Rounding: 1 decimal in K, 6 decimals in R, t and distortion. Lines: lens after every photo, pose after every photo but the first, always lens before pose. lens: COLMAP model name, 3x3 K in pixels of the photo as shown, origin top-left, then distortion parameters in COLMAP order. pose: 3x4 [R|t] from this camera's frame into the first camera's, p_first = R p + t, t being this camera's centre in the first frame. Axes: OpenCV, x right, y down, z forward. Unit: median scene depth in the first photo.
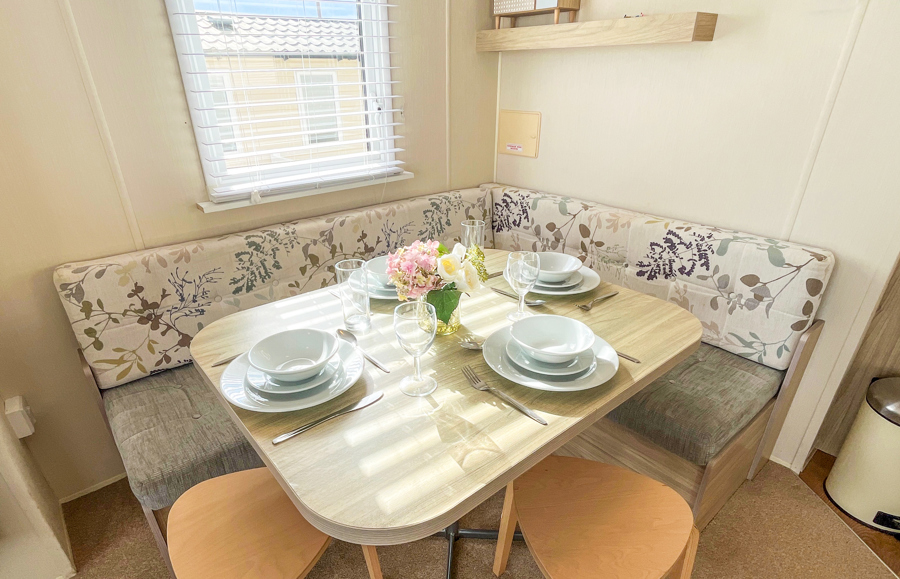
lens RADIAL K [[507.7, 0, 450.0], [0, 507.7, 289.5], [0, 0, 1]] dist [-0.000800, -0.000141]
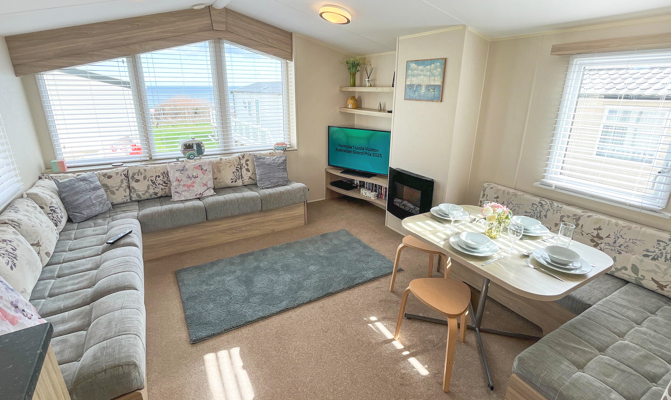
lens RADIAL K [[325.2, 0, 345.2], [0, 325.2, 200.2], [0, 0, 1]] dist [-0.020171, -0.000522]
pose [[-0.146732, 0.344657, -0.927190, 1.143124], [-0.388230, 0.842059, 0.374452, -0.301609], [0.909806, 0.414907, 0.010249, 0.092376]]
